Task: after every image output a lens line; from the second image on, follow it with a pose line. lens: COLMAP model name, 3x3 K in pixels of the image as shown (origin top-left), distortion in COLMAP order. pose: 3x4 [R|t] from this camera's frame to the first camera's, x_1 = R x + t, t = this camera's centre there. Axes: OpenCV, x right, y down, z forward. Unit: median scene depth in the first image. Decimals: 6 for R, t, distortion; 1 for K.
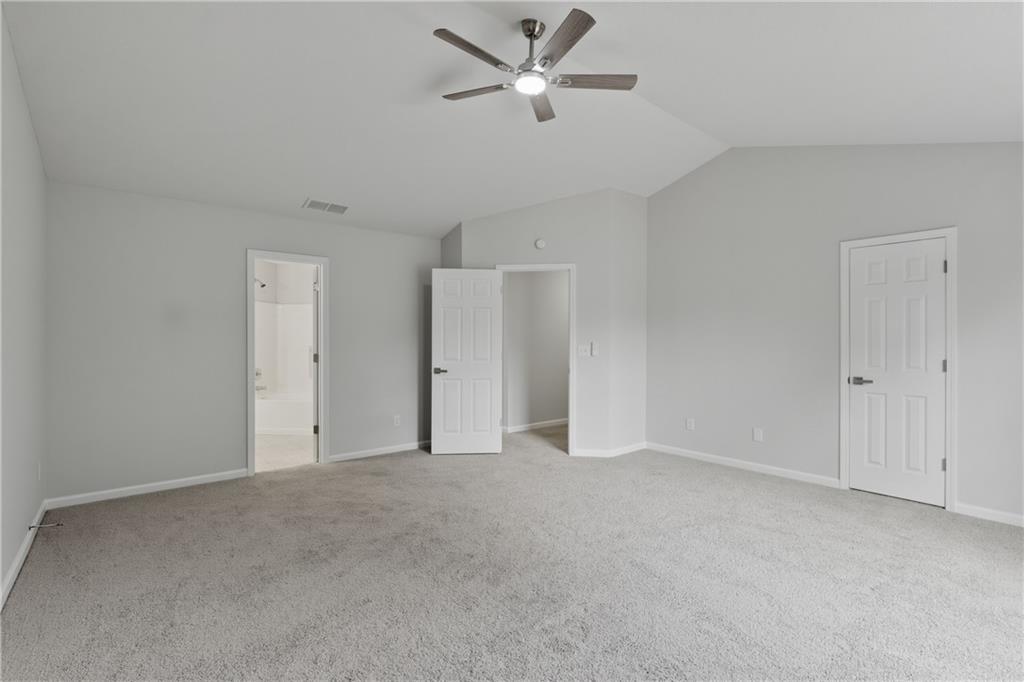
lens RADIAL K [[468.3, 0, 509.6], [0, 468.3, 338.6], [0, 0, 1]] dist [0.005341, 0.003439]
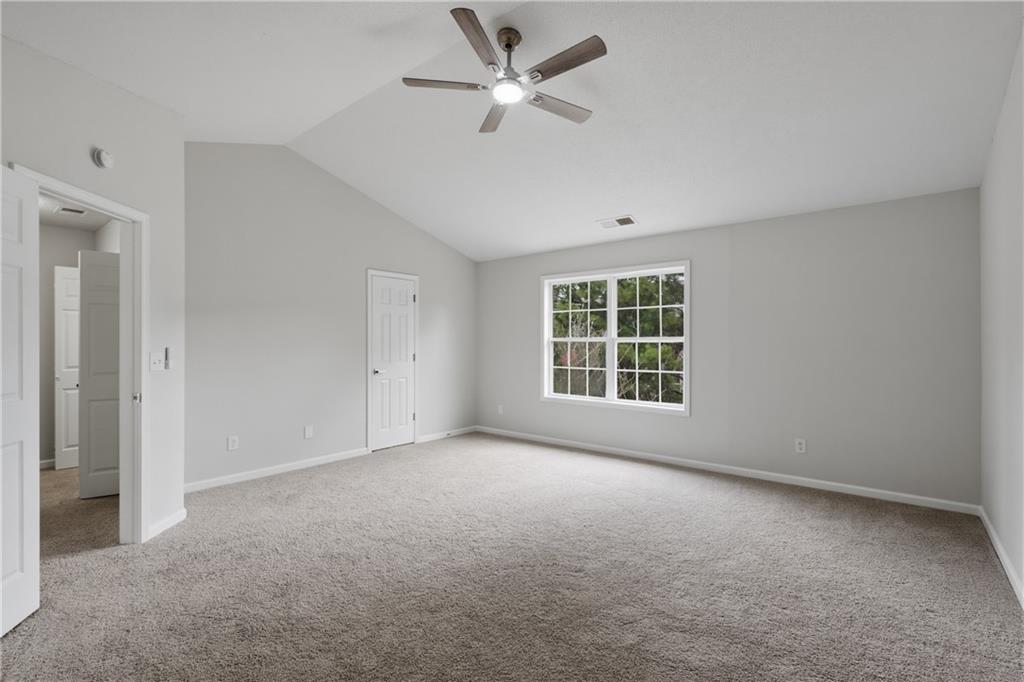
lens RADIAL K [[468.3, 0, 514.6], [0, 468.3, 341.5], [0, 0, 1]] dist [0.005341, 0.003439]
pose [[-0.173535, 0.000728, 0.984827, -0.672384], [0.004641, 0.999989, 0.000079, 0.002762], [-0.984817, 0.004584, -0.173537, 0.816436]]
